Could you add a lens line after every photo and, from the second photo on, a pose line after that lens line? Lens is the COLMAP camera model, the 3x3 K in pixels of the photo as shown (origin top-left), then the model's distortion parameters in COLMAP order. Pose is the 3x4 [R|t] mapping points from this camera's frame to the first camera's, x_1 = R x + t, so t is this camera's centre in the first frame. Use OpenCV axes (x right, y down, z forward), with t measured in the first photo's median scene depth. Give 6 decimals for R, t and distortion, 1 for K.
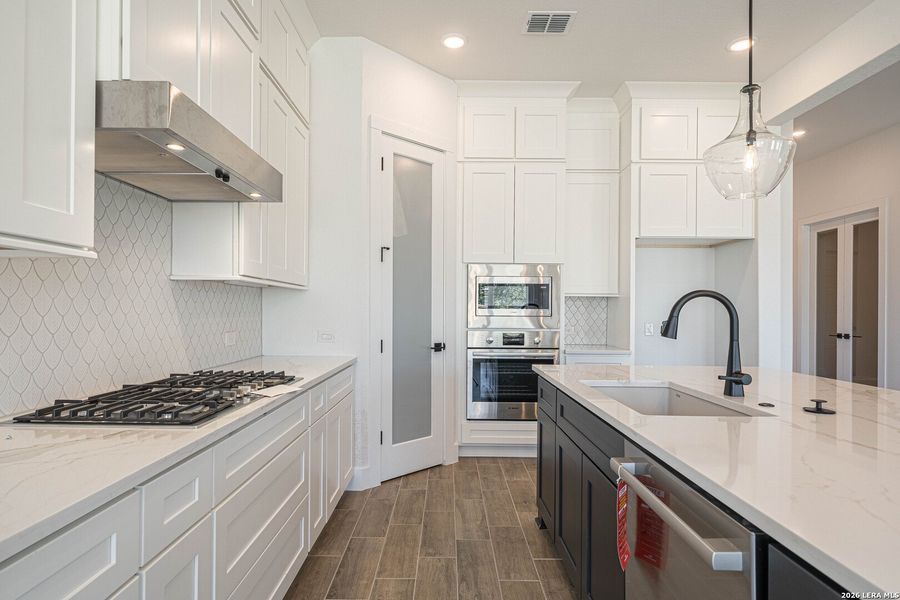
lens RADIAL K [[487.3, 0, 445.1], [0, 487.3, 310.0], [0, 0, 1]] dist [-0.001253, -0.001058]
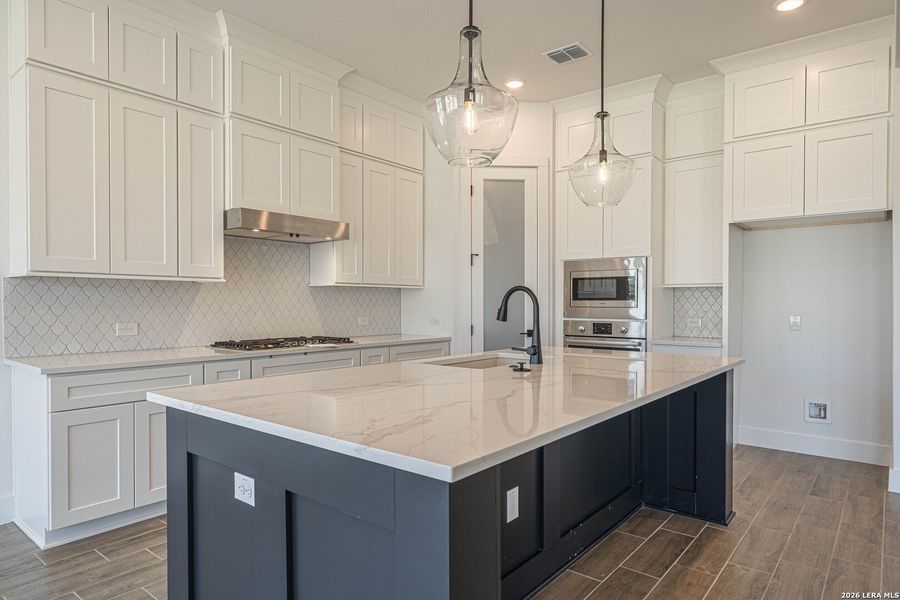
lens RADIAL K [[546.3, 0, 449.0], [0, 546.3, 305.6], [0, 0, 1]] dist [0.000357, 0.001921]
pose [[0.777272, -0.003298, -0.629157, 0.678854], [0.004737, 0.999989, 0.000611, 0.006823], [0.629147, -0.003455, 0.777278, -0.161654]]
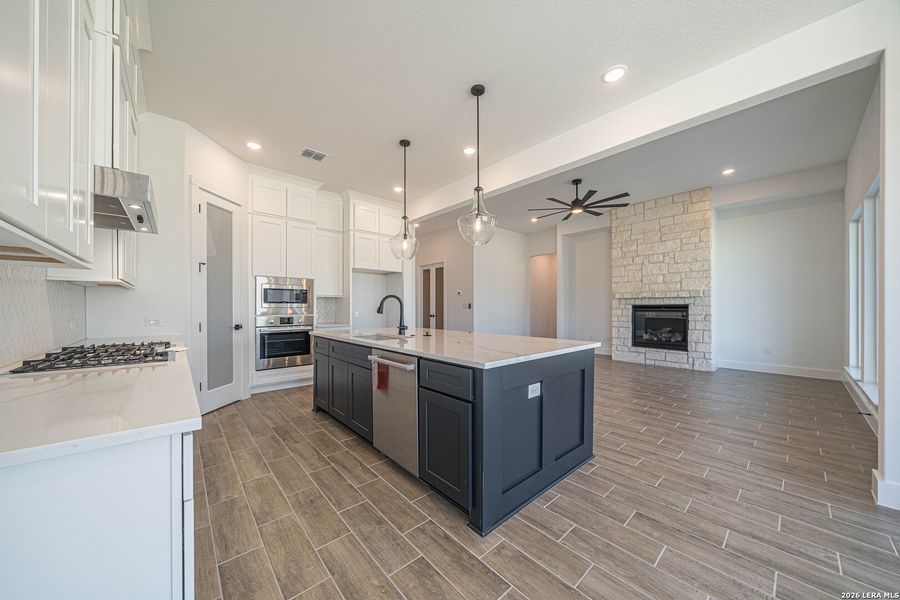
lens RADIAL K [[307.6, 0, 443.5], [0, 307.6, 306.4], [0, 0, 1]] dist [0.000993, -0.000002]
pose [[0.749736, -0.005926, 0.661710, -0.178831], [0.005497, 0.999981, 0.002727, 0.009009], [-0.661714, 0.001593, 0.749755, -0.213416]]
